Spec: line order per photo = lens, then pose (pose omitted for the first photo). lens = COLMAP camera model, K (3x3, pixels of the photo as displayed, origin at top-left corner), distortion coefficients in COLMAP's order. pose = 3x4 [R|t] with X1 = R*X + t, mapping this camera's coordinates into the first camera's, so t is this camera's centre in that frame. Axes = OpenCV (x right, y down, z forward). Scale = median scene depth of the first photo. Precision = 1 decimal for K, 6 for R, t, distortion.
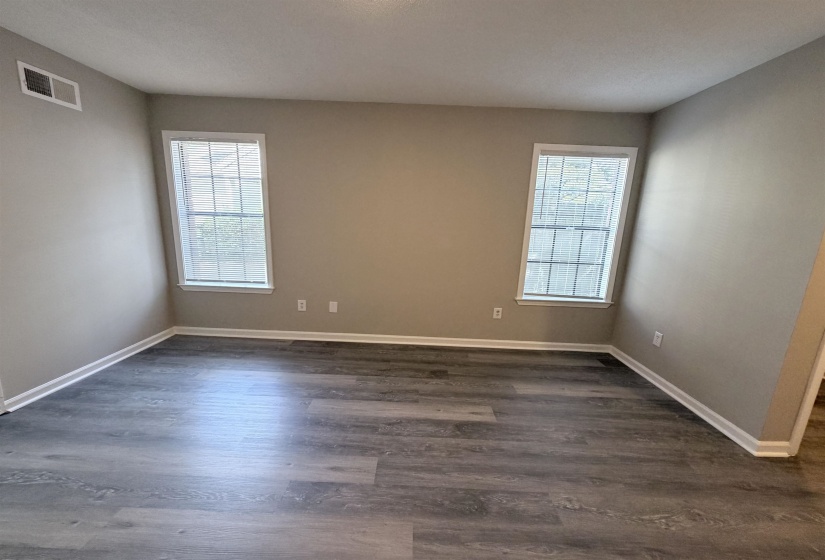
lens RADIAL K [[331.1, 0, 424.5], [0, 331.1, 293.3], [0, 0, 1]] dist [0.002403, 0.000219]
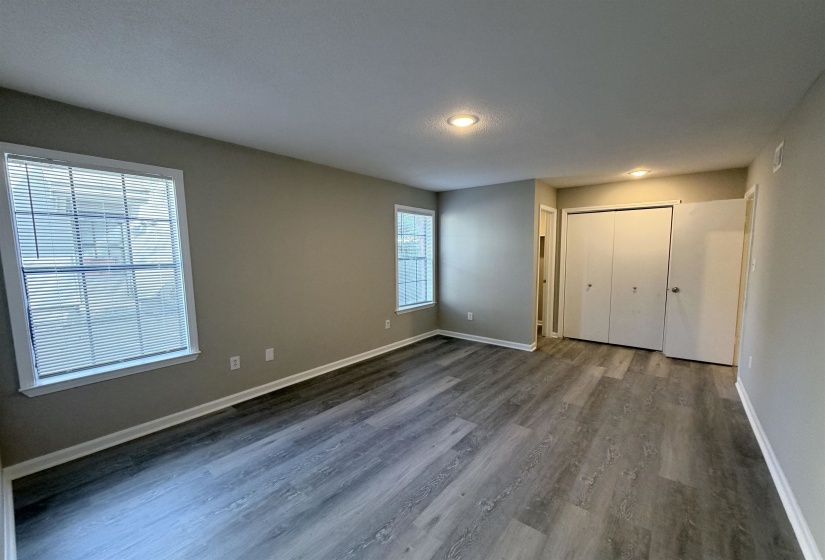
lens RADIAL K [[331.1, 0, 414.2], [0, 331.1, 281.0], [0, 0, 1]] dist [0.002403, 0.000219]
pose [[0.614806, -0.109766, 0.781003, -0.823760], [0.199107, 0.979793, -0.019032, -0.071538], [-0.763132, 0.167204, 0.624238, 0.068125]]
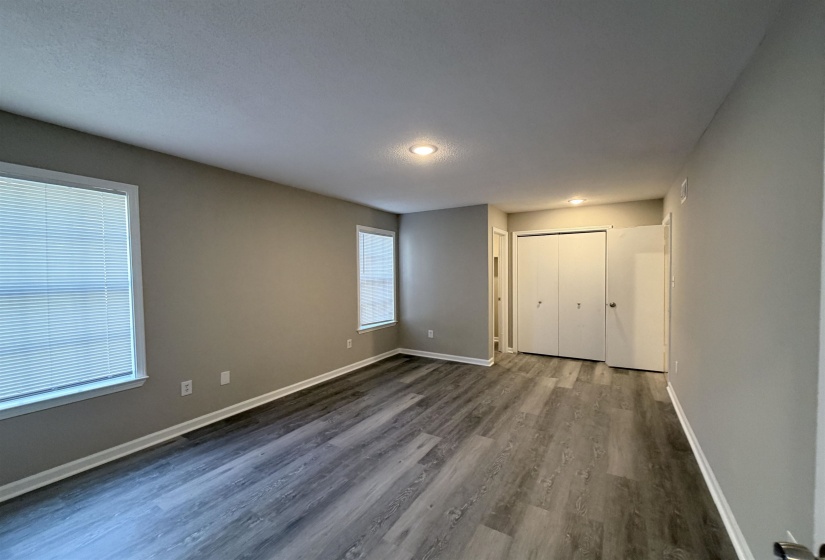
lens RADIAL K [[331.1, 0, 413.6], [0, 331.1, 275.9], [0, 0, 1]] dist [0.002403, 0.000219]
pose [[0.510994, -0.048415, 0.858220, -0.863251], [0.212352, 0.974577, -0.071458, -0.061685], [-0.832942, 0.218760, 0.508283, 0.065096]]
